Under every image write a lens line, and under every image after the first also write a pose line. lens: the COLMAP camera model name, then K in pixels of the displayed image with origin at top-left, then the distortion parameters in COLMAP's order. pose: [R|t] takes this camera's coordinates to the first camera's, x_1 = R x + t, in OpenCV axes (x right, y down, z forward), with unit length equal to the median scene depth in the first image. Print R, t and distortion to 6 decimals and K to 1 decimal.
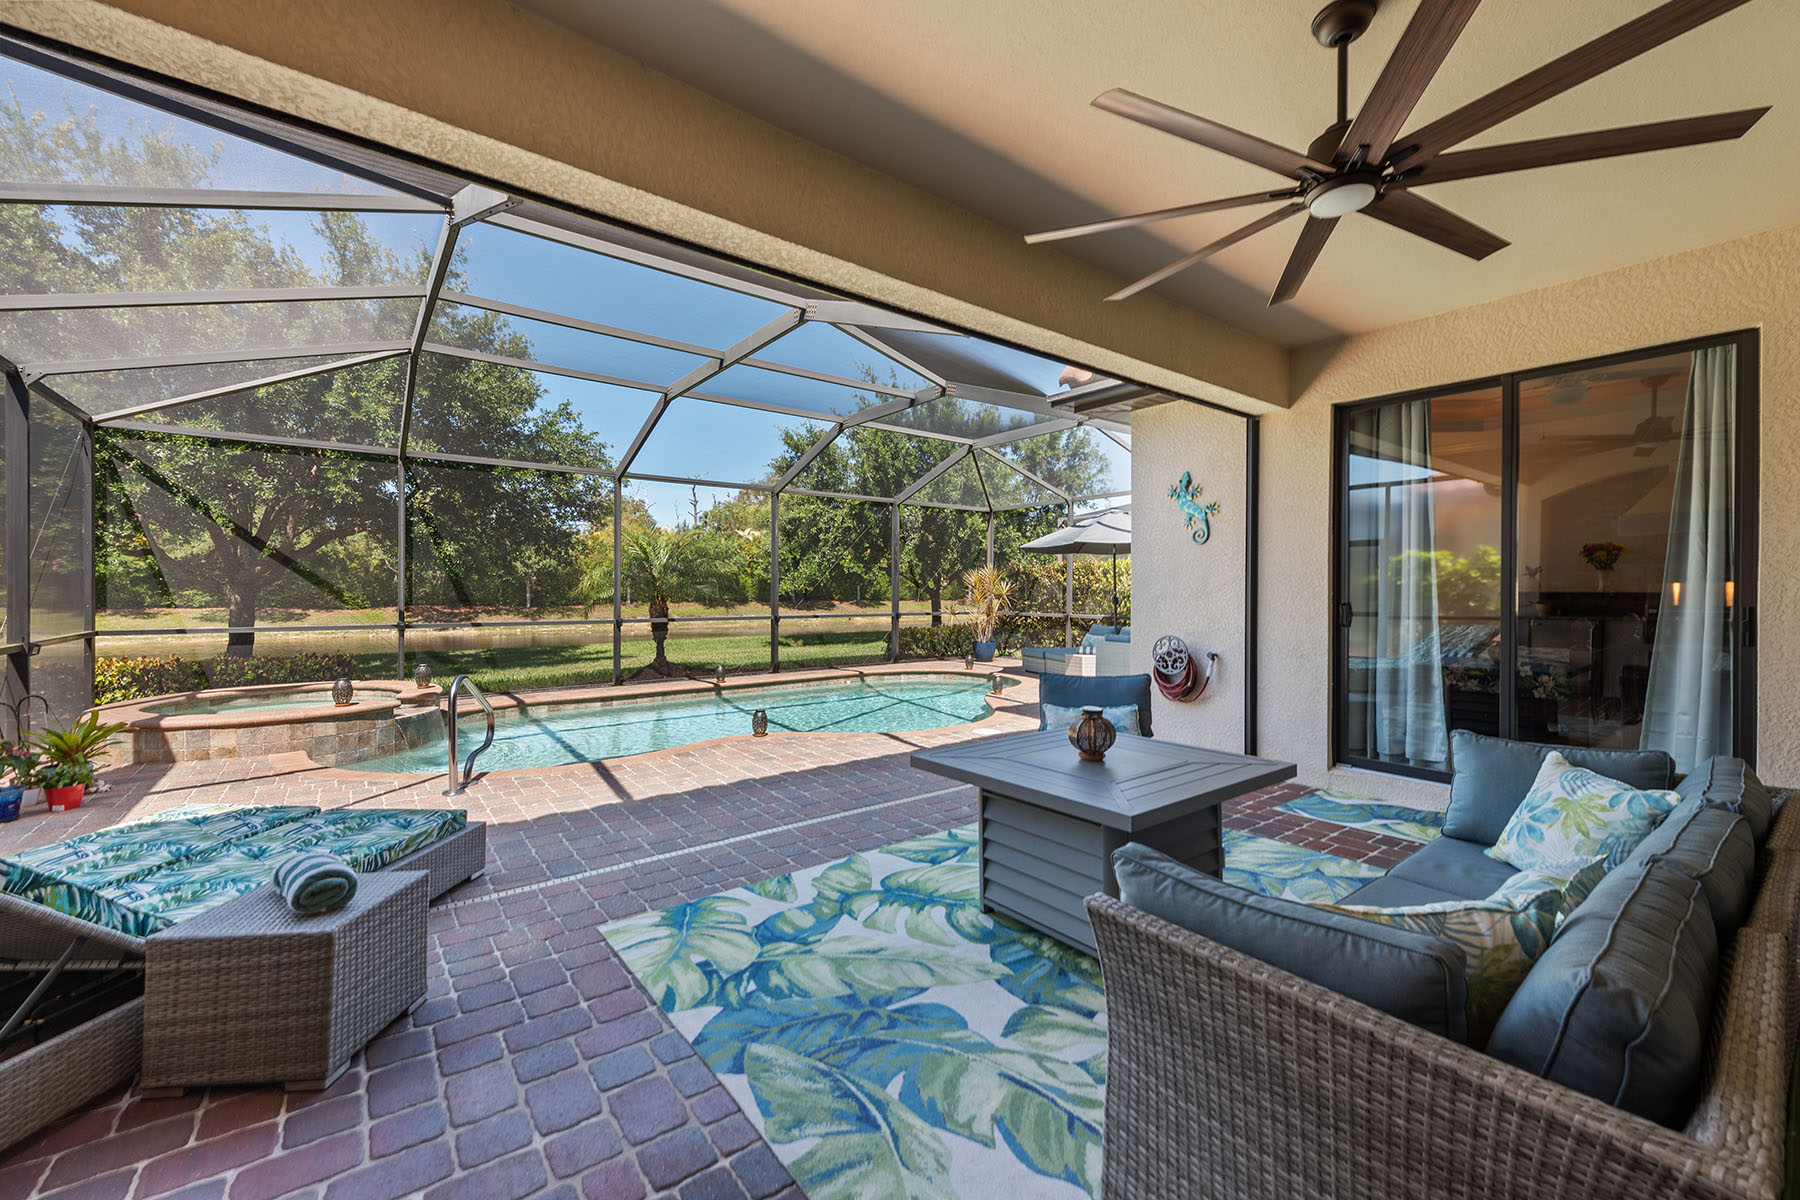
lens RADIAL K [[713.6, 0, 898.5], [0, 713.6, 595.2], [0, 0, 1]] dist [0.013989, -0.002828]
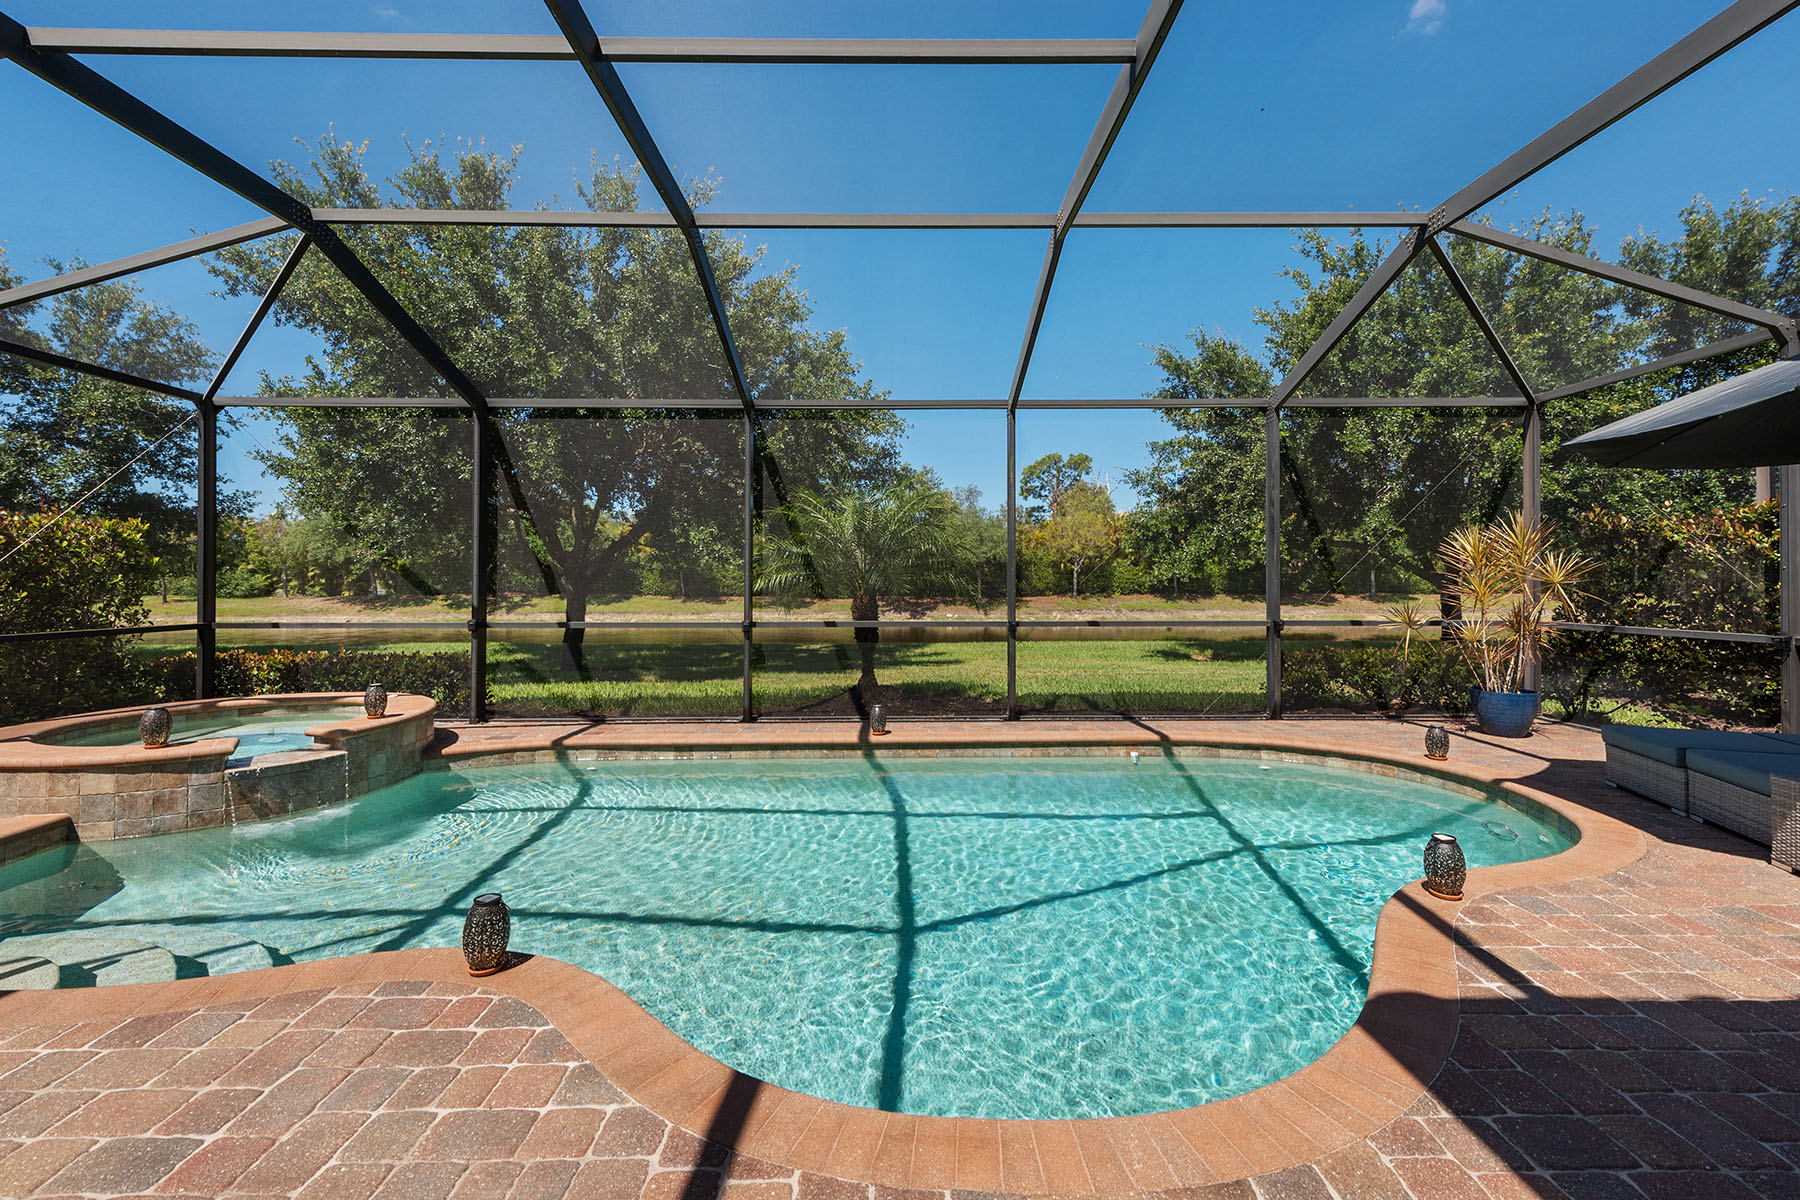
lens RADIAL K [[763.8, 0, 908.2], [0, 763.8, 567.8], [0, 0, 1]] dist [0.014694, -0.004325]
pose [[0.809251, -0.014364, -0.587287, 0.160149], [-0.000051, 0.999699, -0.024521, 0.002867], [0.587463, 0.019873, 0.809007, 0.592603]]
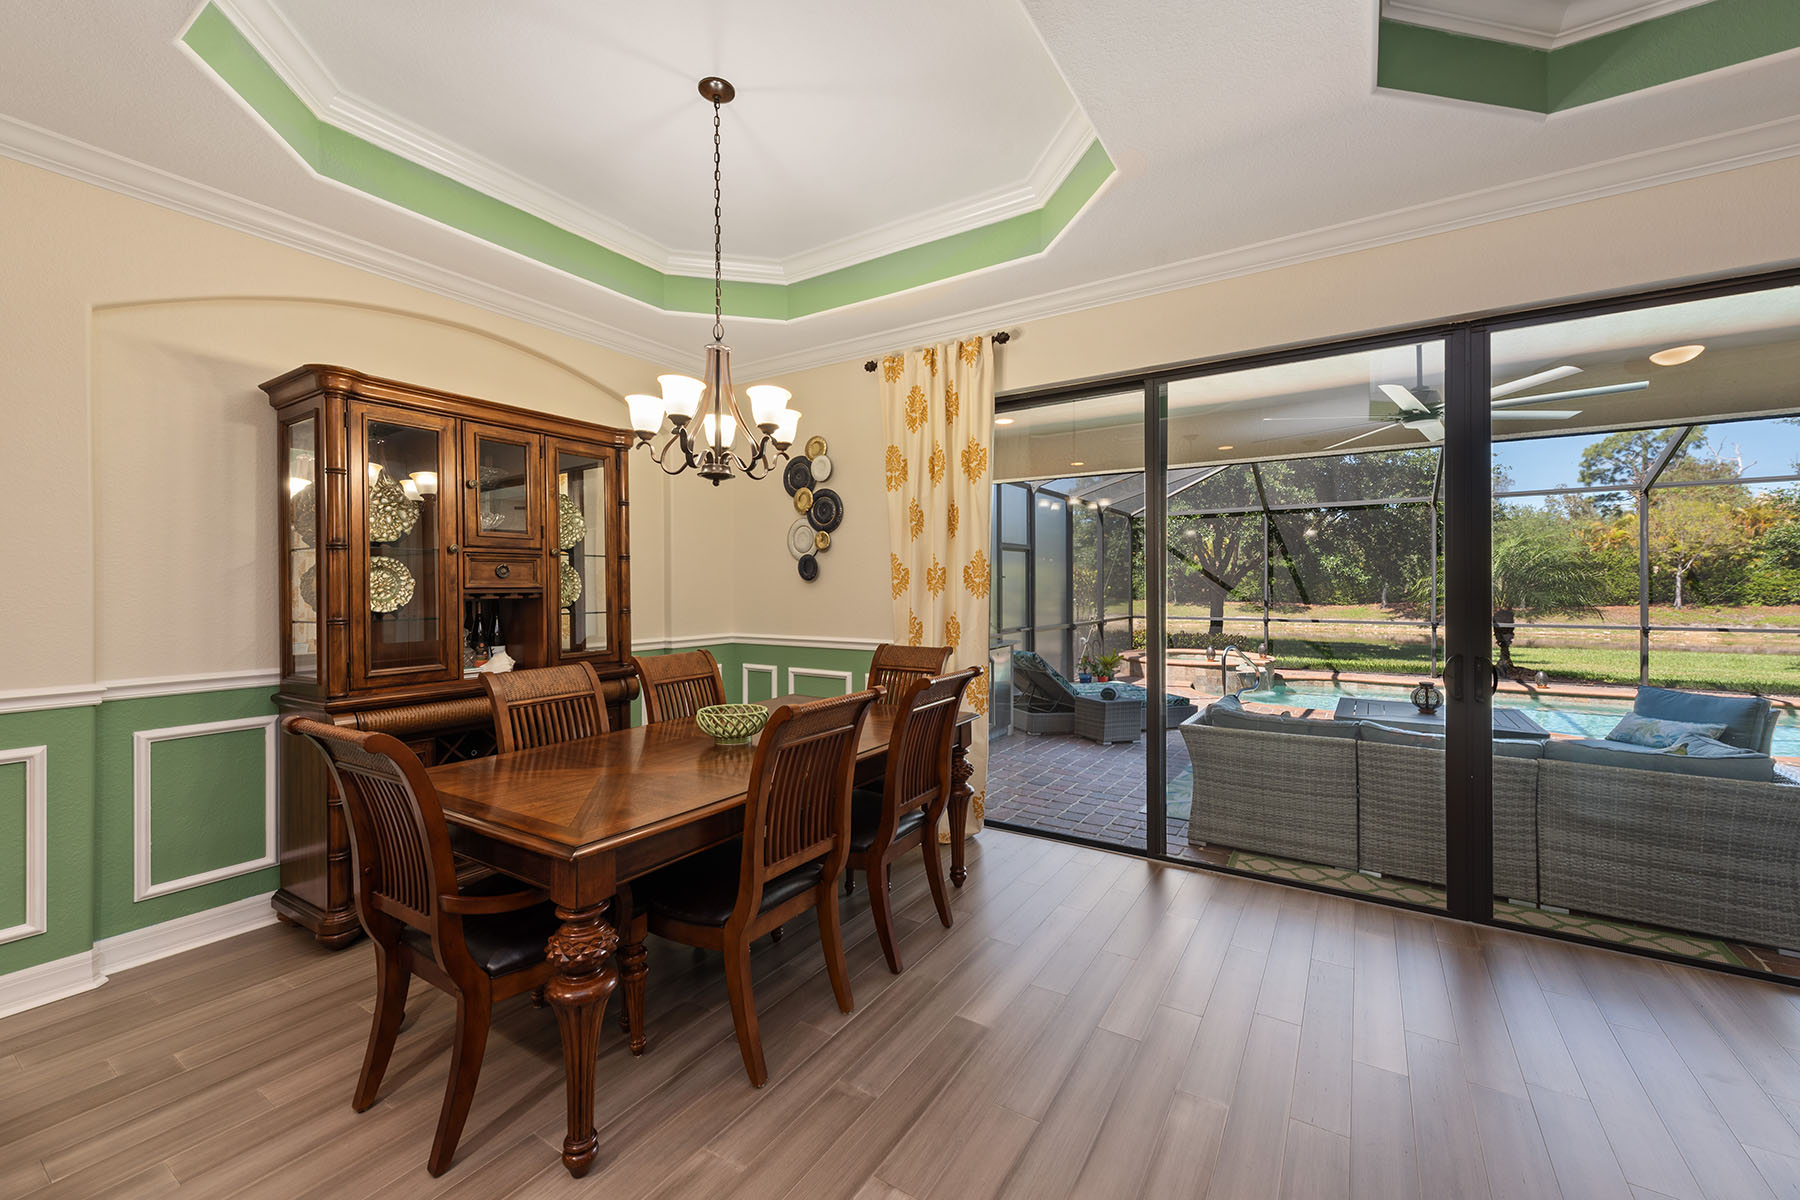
lens RADIAL K [[713.6, 0, 900.6], [0, 713.6, 584.1], [0, 0, 1]] dist [0.013989, -0.002828]
pose [[0.333522, -0.005051, -0.942729, 0.494754], [-0.003113, 0.999974, -0.006459, -0.020947], [0.942737, 0.005088, 0.333497, -0.257877]]
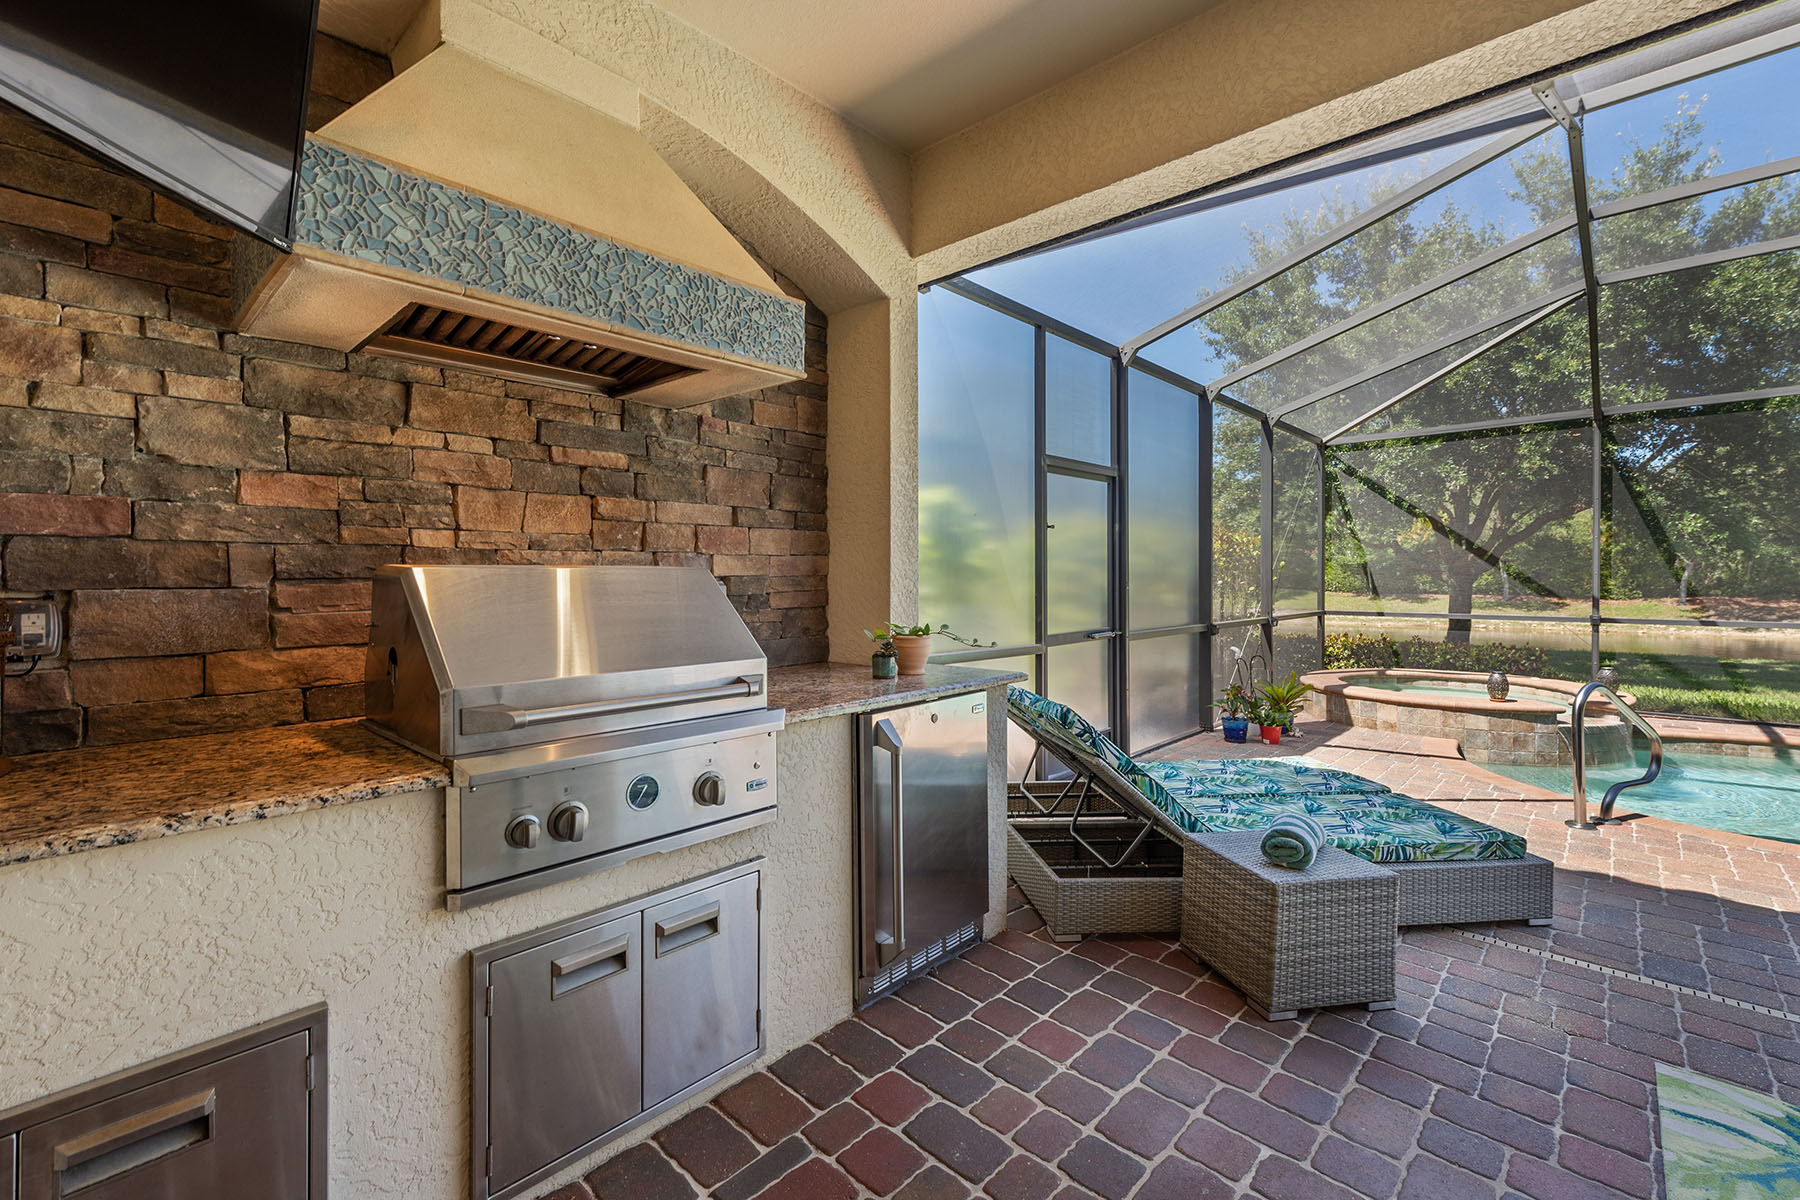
lens RADIAL K [[763.8, 0, 898.9], [0, 763.8, 585.3], [0, 0, 1]] dist [0.014694, -0.004325]
pose [[0.163363, 0.007350, -0.986539, 0.061084], [-0.003664, 0.999970, 0.006843, -0.000240], [0.986559, 0.002496, 0.163385, 0.048791]]
